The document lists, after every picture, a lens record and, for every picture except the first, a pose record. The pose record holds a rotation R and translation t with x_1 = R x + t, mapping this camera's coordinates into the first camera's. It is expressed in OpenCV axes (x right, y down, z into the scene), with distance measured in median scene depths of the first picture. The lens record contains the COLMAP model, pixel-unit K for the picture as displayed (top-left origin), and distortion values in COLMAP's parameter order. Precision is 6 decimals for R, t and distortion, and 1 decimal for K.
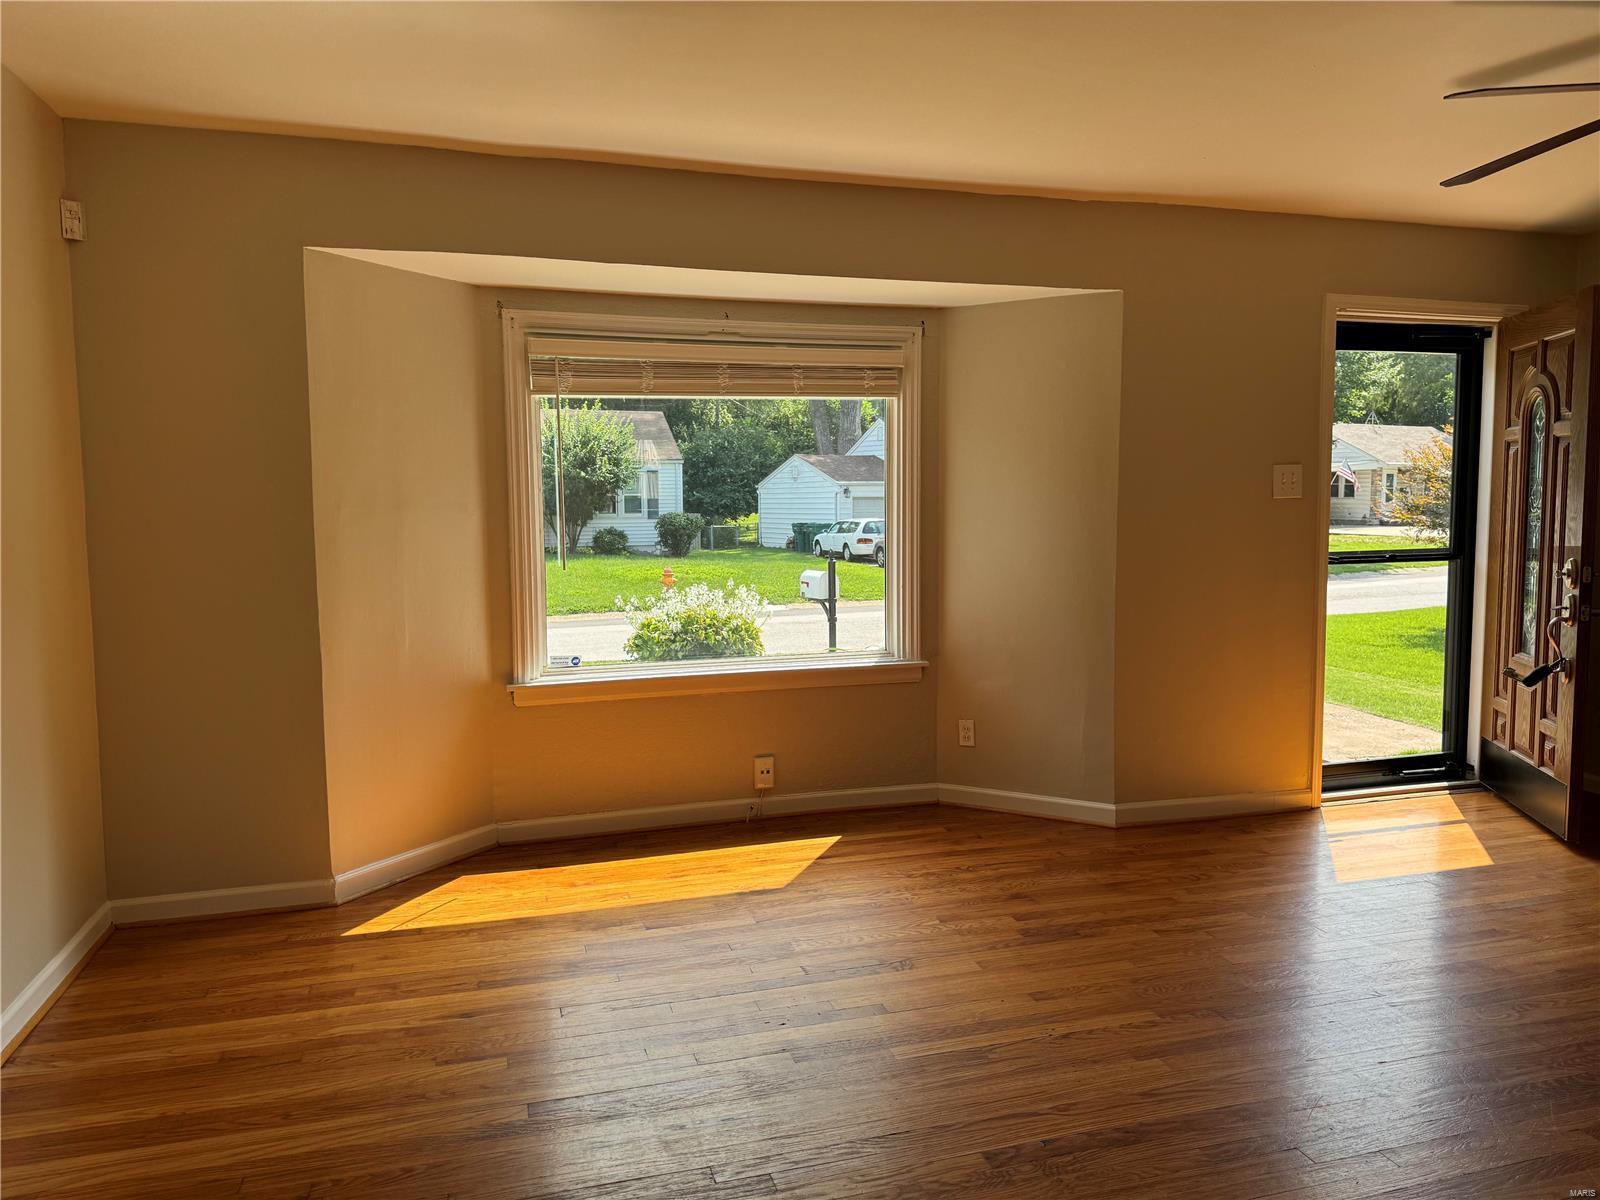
lens RADIAL K [[1118.1, 0, 804.4], [0, 1118.1, 593.6], [0, 0, 1]] dist [0.067784, -0.075825]
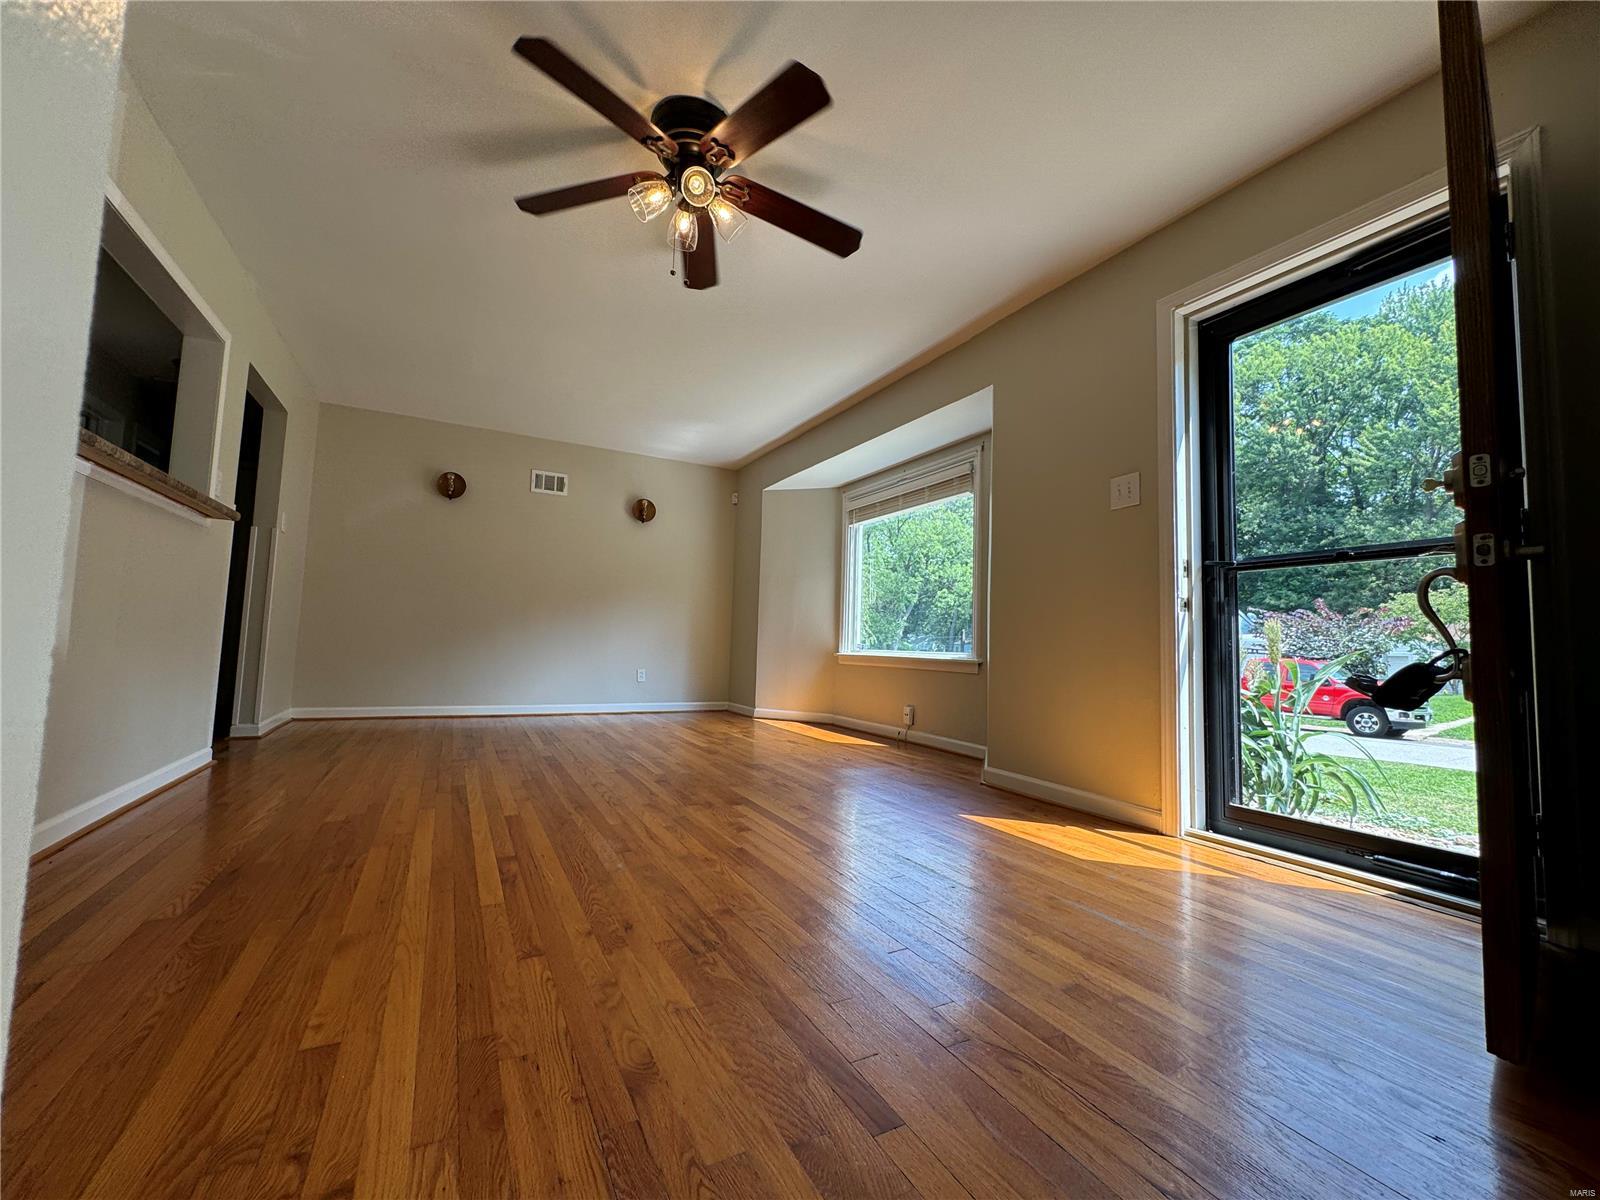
lens RADIAL K [[644.0, 0, 800.0], [0, 644.0, 600.0], [0, 0, 1]] dist [-0.000308, 0.000203]
pose [[0.208528, -0.054378, -0.976503, 1.097584], [-0.115660, 0.990076, -0.079833, 0.095162], [0.971153, 0.129590, 0.200169, 0.713338]]
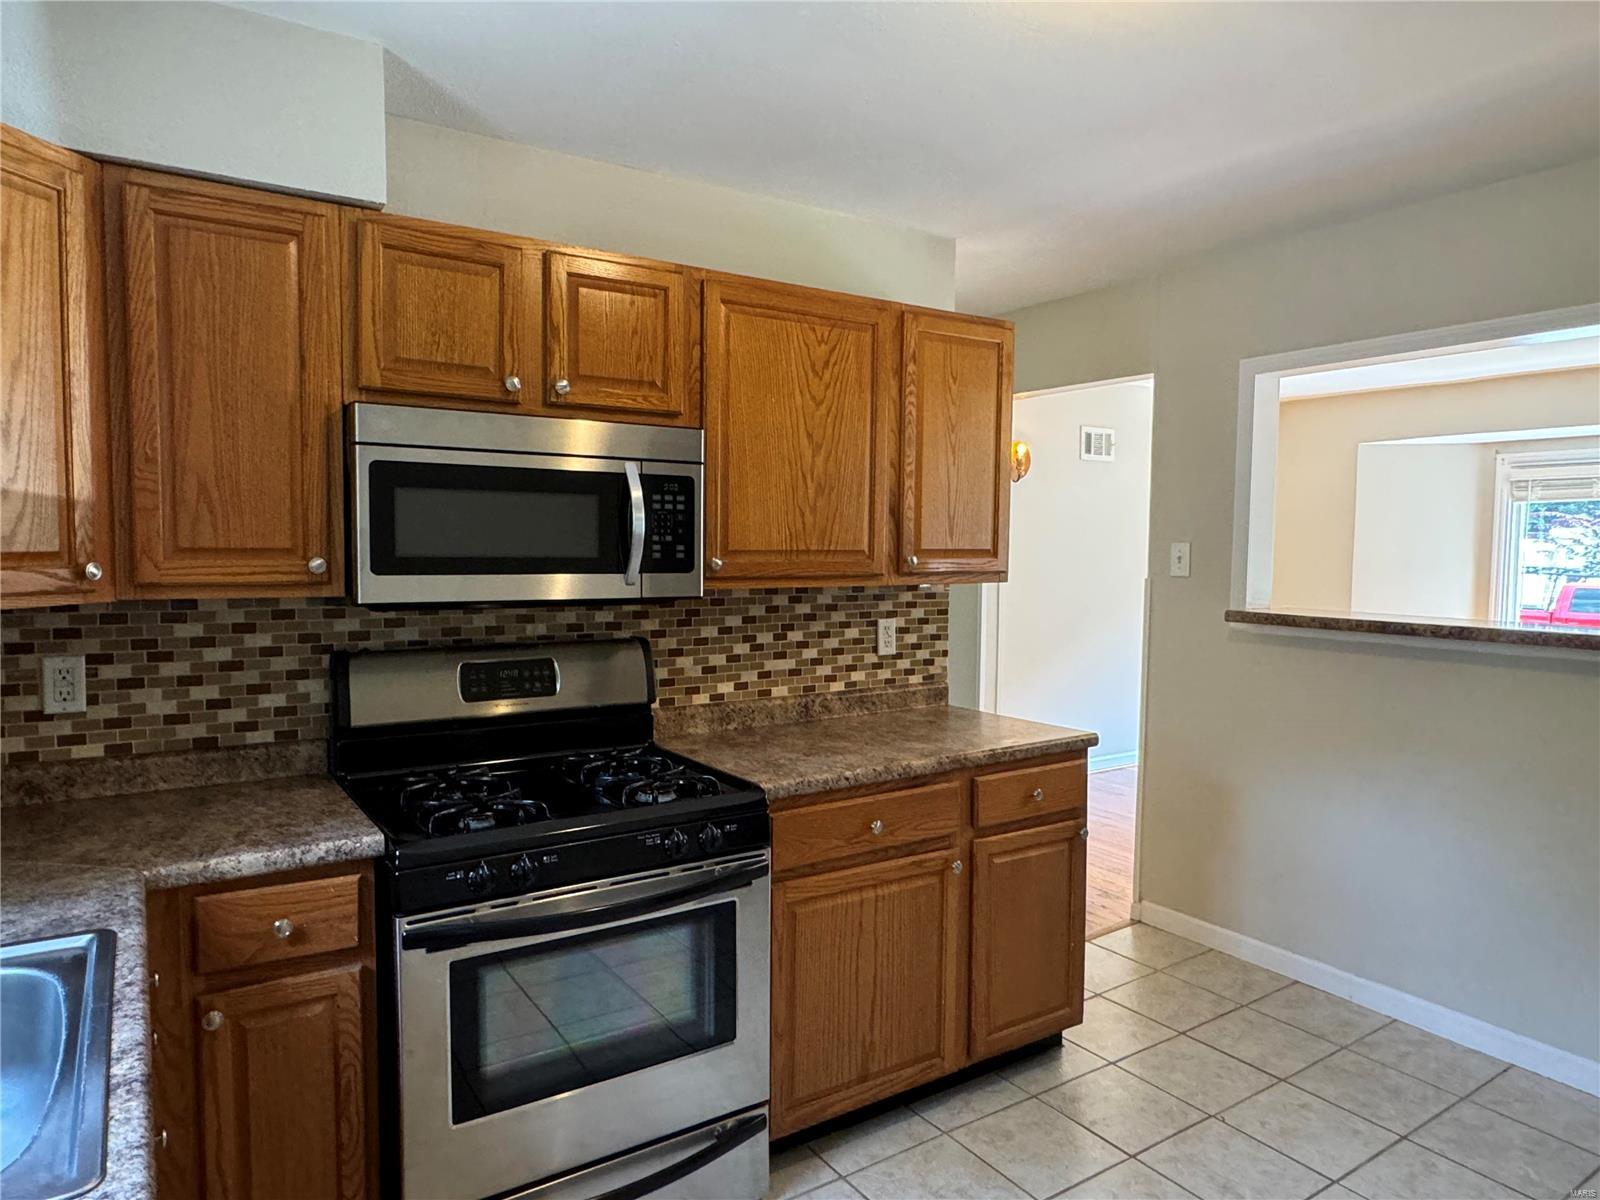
lens RADIAL K [[1006.4, 0, 797.2], [0, 1006.4, 605.7], [0, 0, 1]] dist [-0.006107, 0.002491]
pose [[0.289352, 0.067017, -0.954874, 0.944134], [-0.092343, 0.994848, 0.041840, 0.010166], [0.952758, 0.076069, 0.294049, -0.458564]]
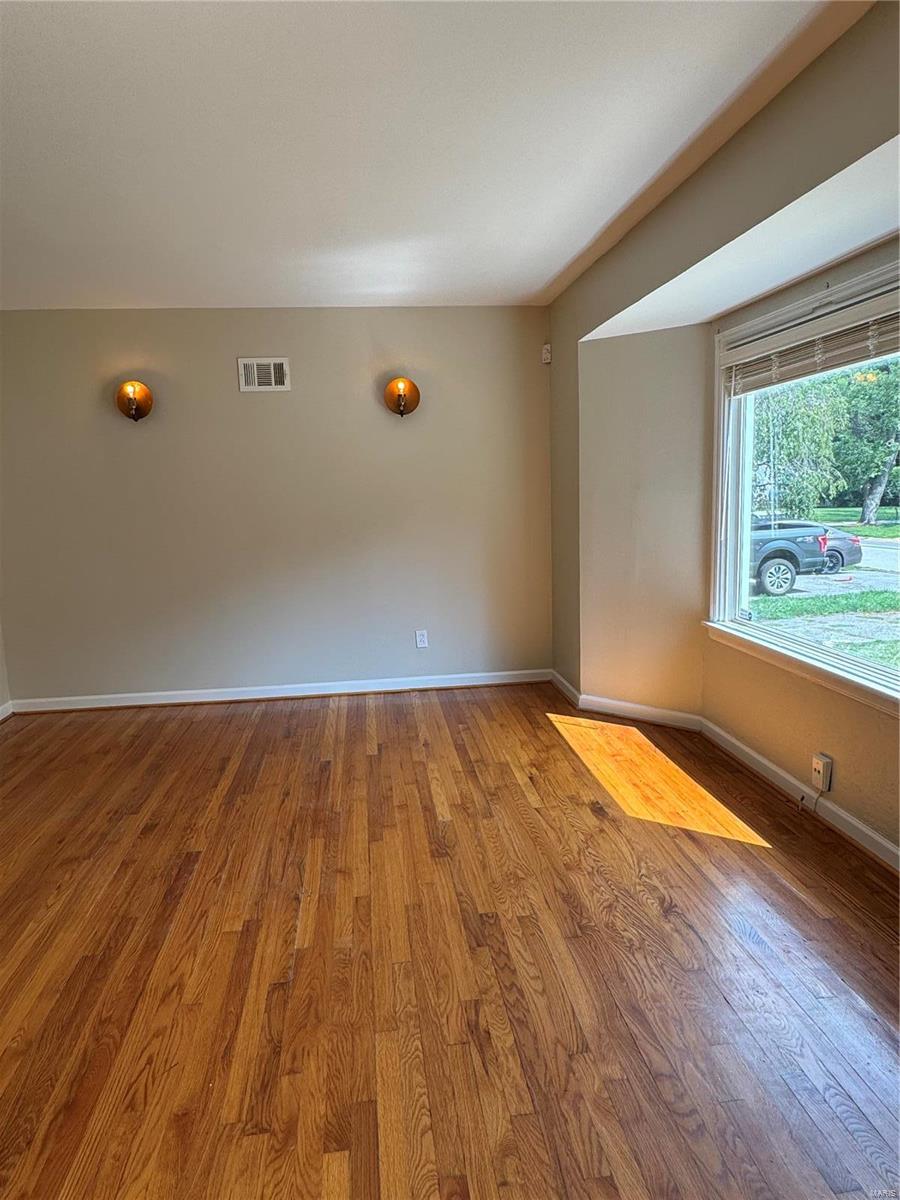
lens RADIAL K [[754.8, 0, 450.0], [0, 754.8, 600.0], [0, 0, 1]] dist [-0.006107, 0.002491]
pose [[-0.166055, 0.166592, -0.971943, 0.722973], [-0.051349, 0.982829, 0.177231, -0.095112], [0.984779, 0.079339, -0.154650, 0.913334]]
